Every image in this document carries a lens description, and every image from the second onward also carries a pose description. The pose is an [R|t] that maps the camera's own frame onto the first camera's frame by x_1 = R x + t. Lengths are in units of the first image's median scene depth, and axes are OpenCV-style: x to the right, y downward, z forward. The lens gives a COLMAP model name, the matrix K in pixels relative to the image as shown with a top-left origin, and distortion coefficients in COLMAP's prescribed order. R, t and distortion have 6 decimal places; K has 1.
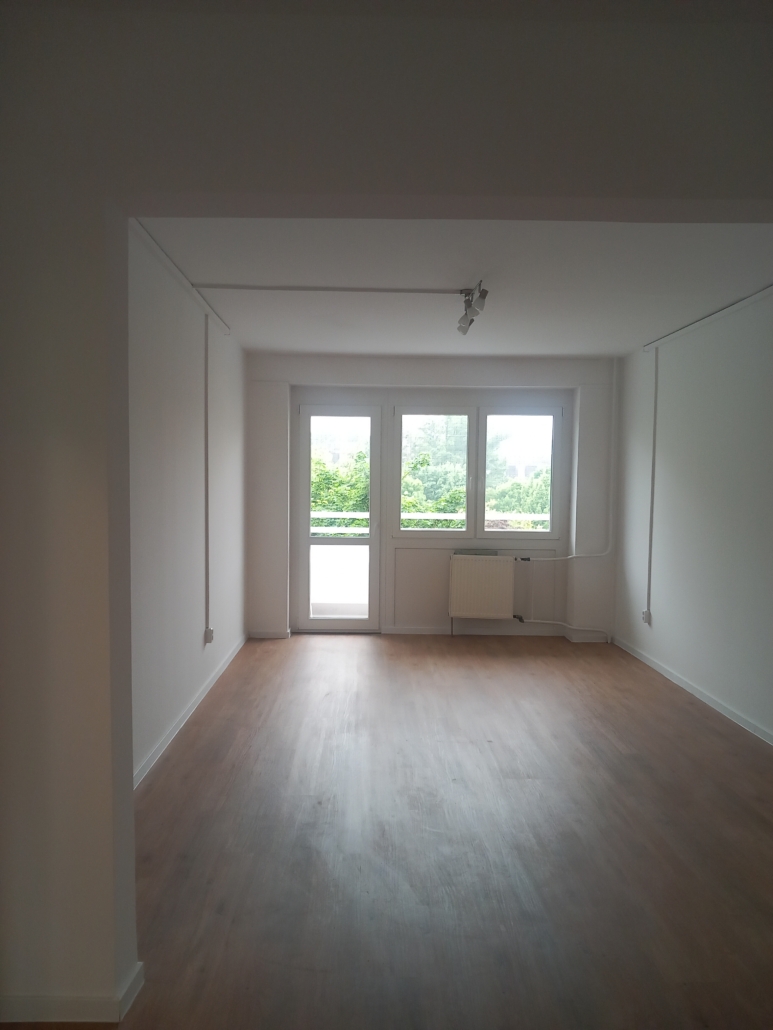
lens RADIAL K [[811.9, 0, 386.5], [0, 811.9, 515.0], [0, 0, 1]] dist [0.016159, 0.001886]
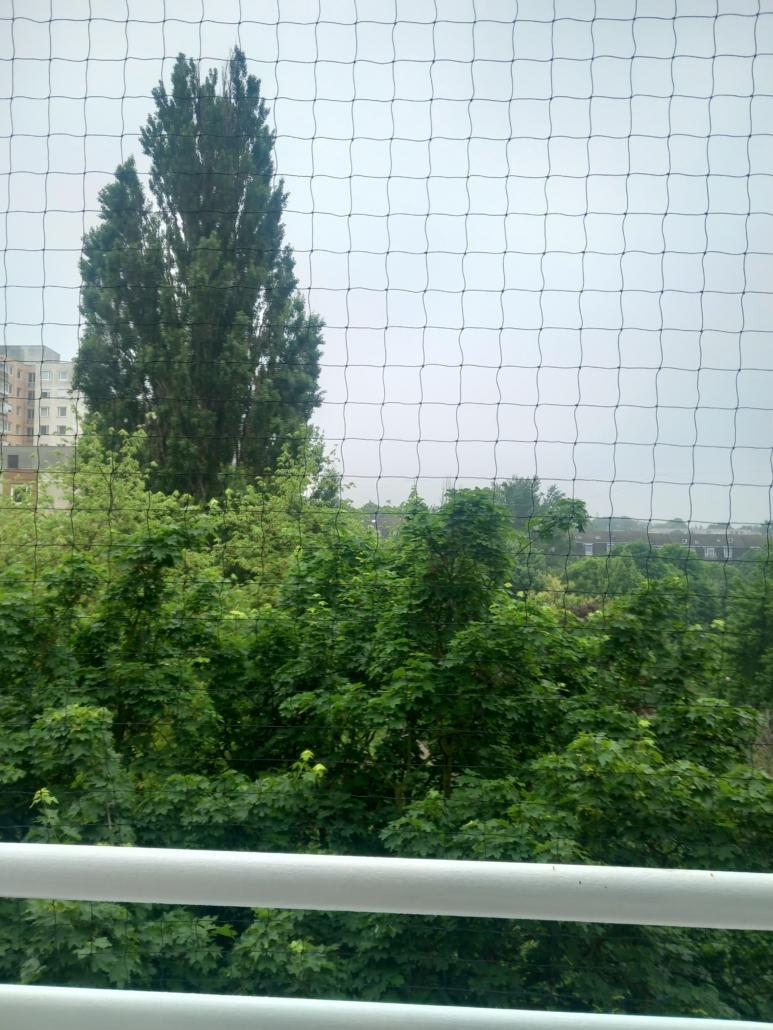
lens RADIAL K [[811.9, 0, 386.5], [0, 811.9, 515.0], [0, 0, 1]] dist [0.016159, 0.001886]
pose [[0.997896, -0.002533, -0.064781, -0.018810], [-0.003737, 0.995327, -0.096485, -0.020760], [0.064723, 0.096525, 0.993224, 0.506260]]
